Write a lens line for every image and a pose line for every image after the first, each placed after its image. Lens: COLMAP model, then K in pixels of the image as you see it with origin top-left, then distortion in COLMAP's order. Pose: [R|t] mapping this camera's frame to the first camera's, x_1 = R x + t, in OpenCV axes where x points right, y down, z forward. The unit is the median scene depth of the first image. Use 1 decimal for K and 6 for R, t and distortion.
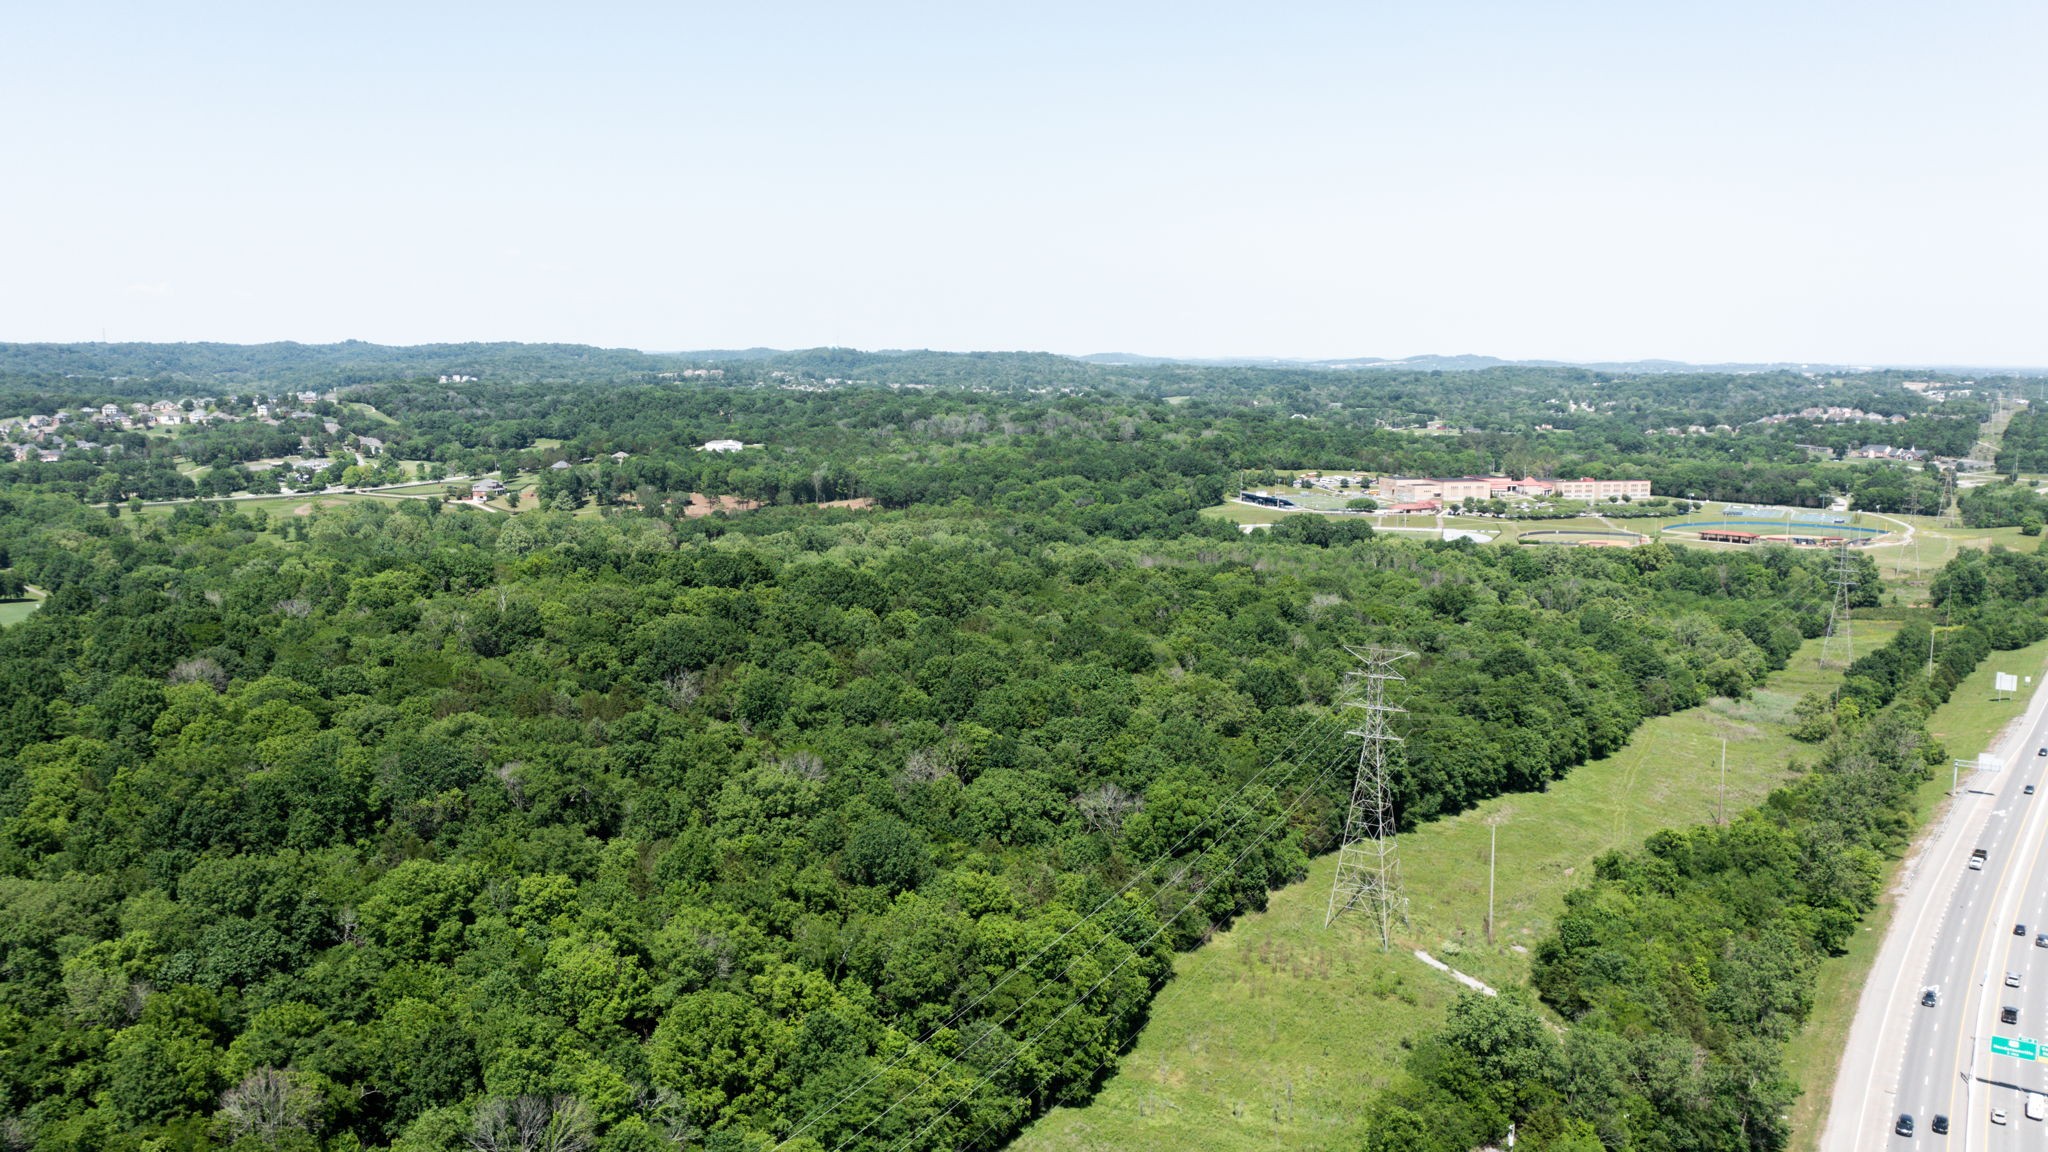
lens RADIAL K [[1625.4, 0, 1024.0], [0, 1625.4, 576.0], [0, 0, 1]] dist [0.002559, 0.009973]
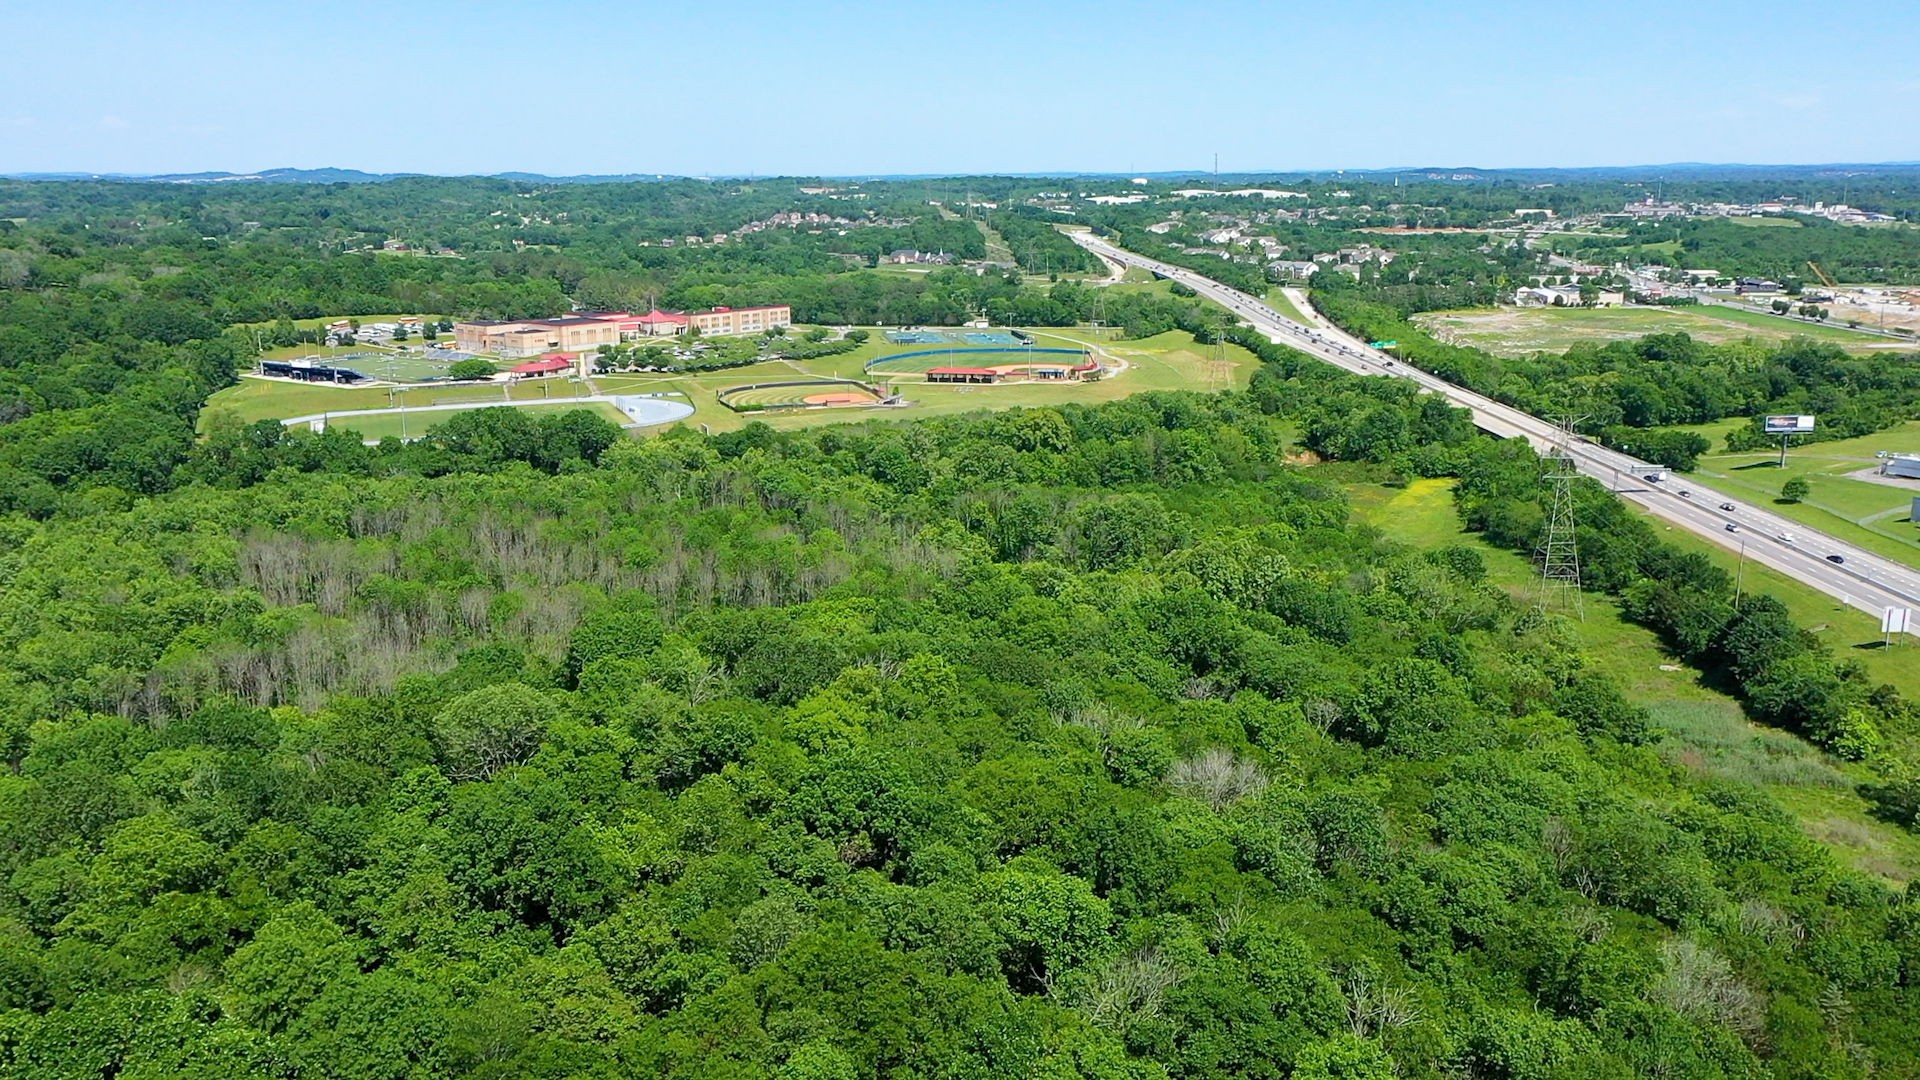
lens RADIAL K [[1557.9, 0, 960.0], [0, 1557.9, 540.0], [0, 0, 1]] dist [0.026813, -0.000233]
pose [[0.796783, -0.149286, 0.585535, -0.022301], [0.091747, 0.987655, 0.126961, -0.037117], [-0.597260, -0.047440, 0.800643, 0.346403]]
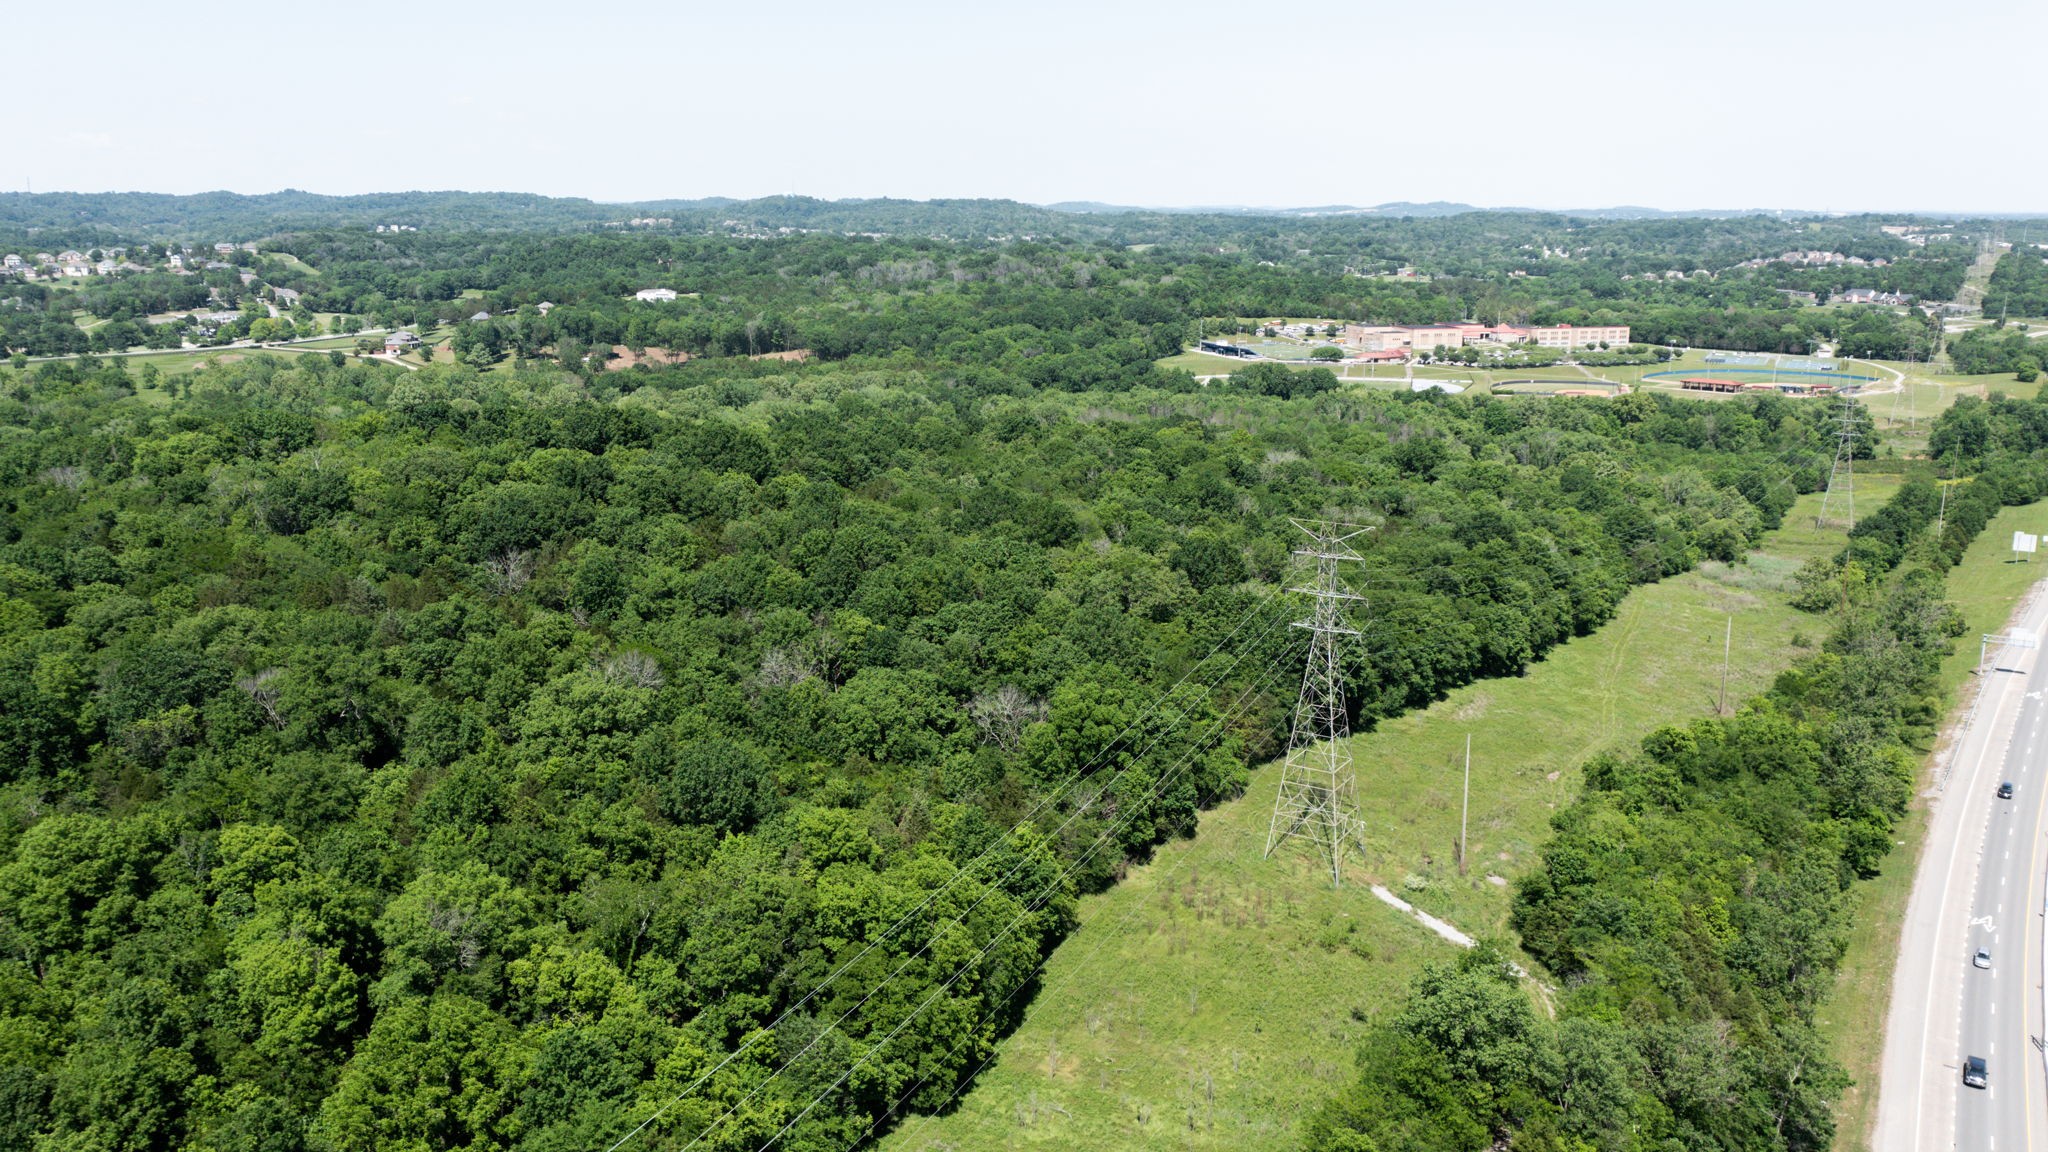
lens RADIAL K [[1625.4, 0, 1024.0], [0, 1625.4, 576.0], [0, 0, 1]] dist [0.002559, 0.009973]
pose [[0.999793, -0.008073, 0.018664, 0.012271], [0.006376, 0.995989, 0.089254, -0.000521], [-0.019310, -0.089116, 0.995834, 0.048060]]
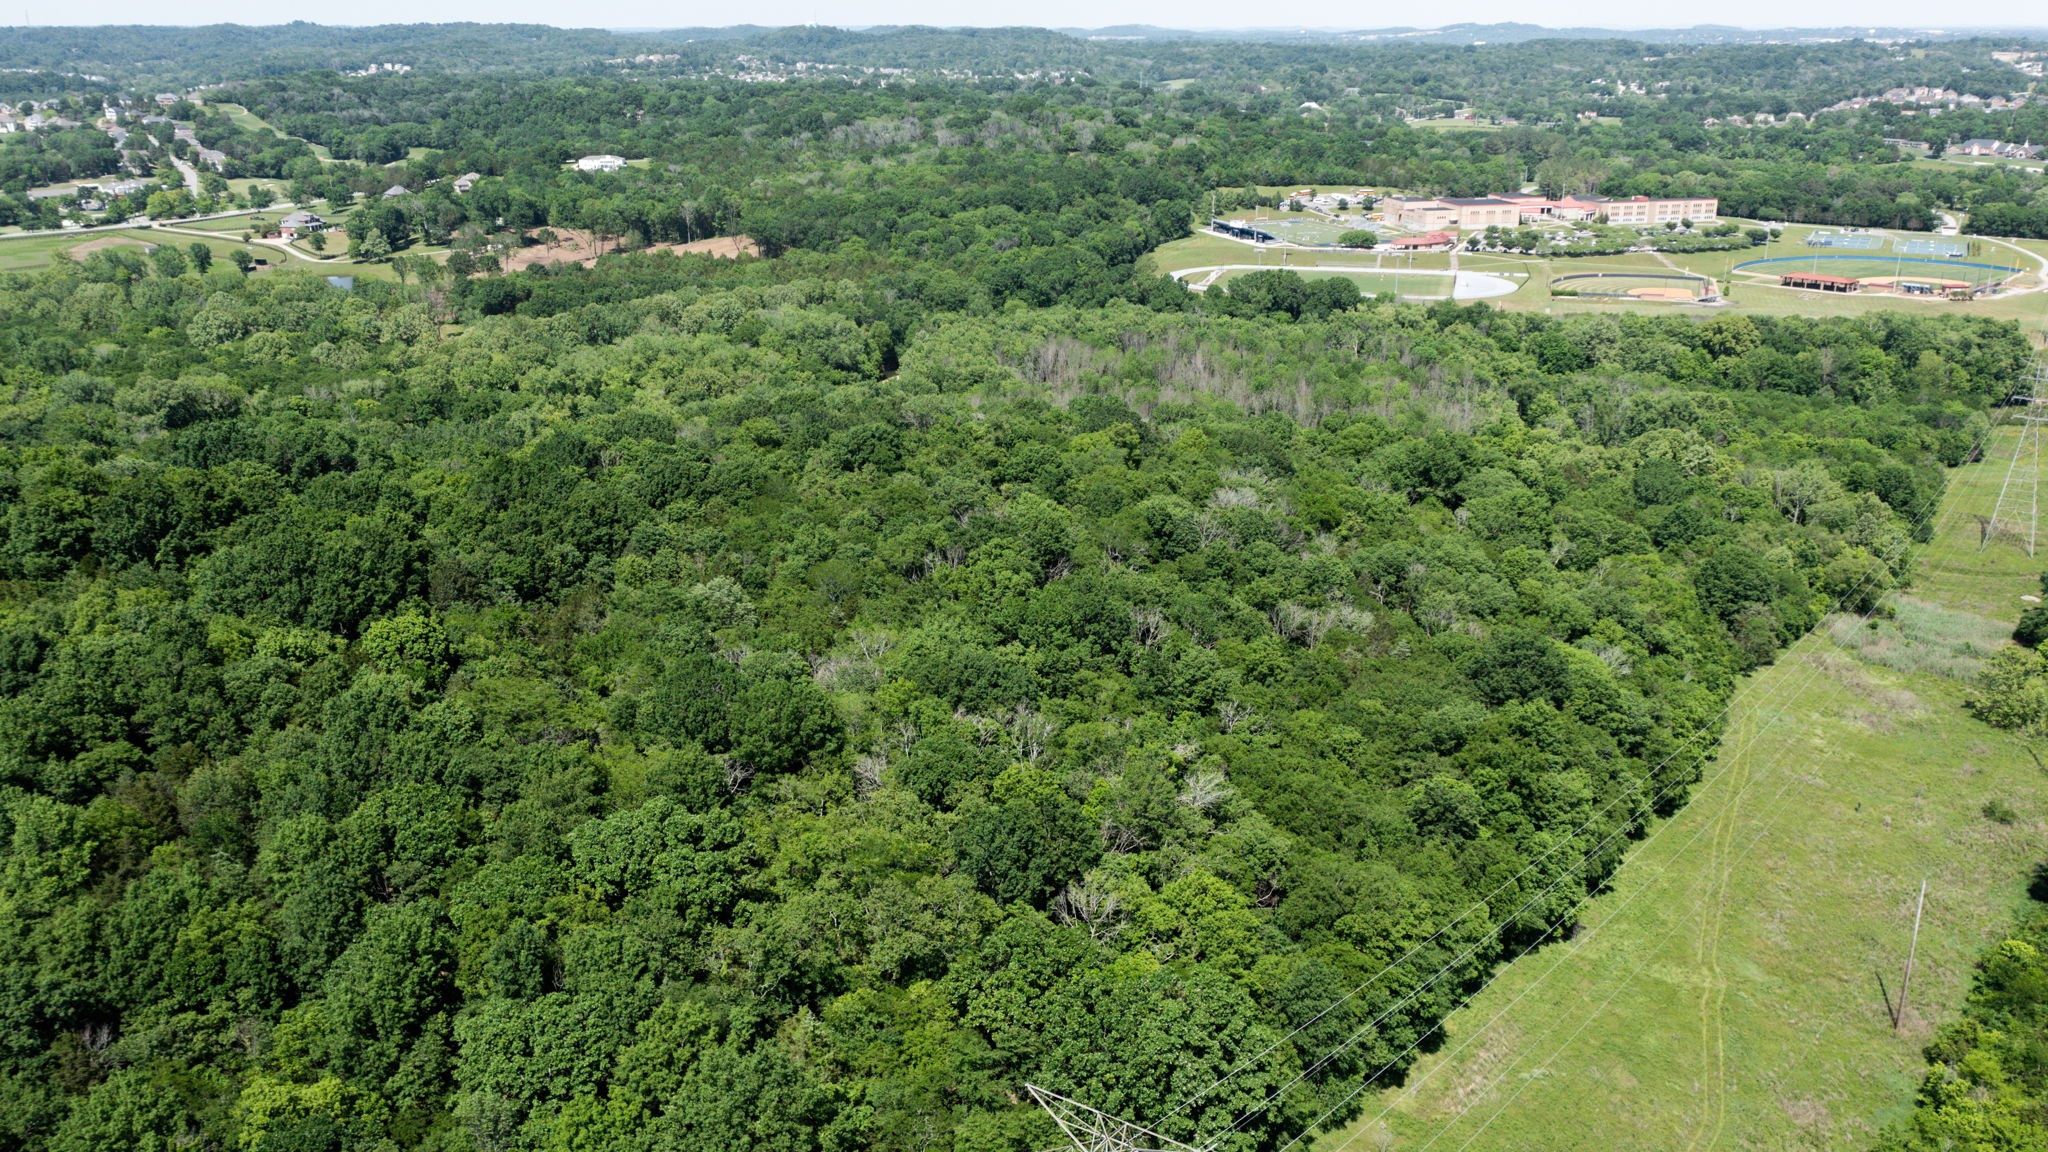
lens RADIAL K [[1626.6, 0, 1024.0], [0, 1626.6, 576.0], [0, 0, 1]] dist [0.008417, 0.003384]
pose [[0.999886, -0.007135, -0.013305, 0.051088], [0.009521, 0.981935, 0.188979, -0.033428], [0.011716, -0.189084, 0.981891, 0.171540]]
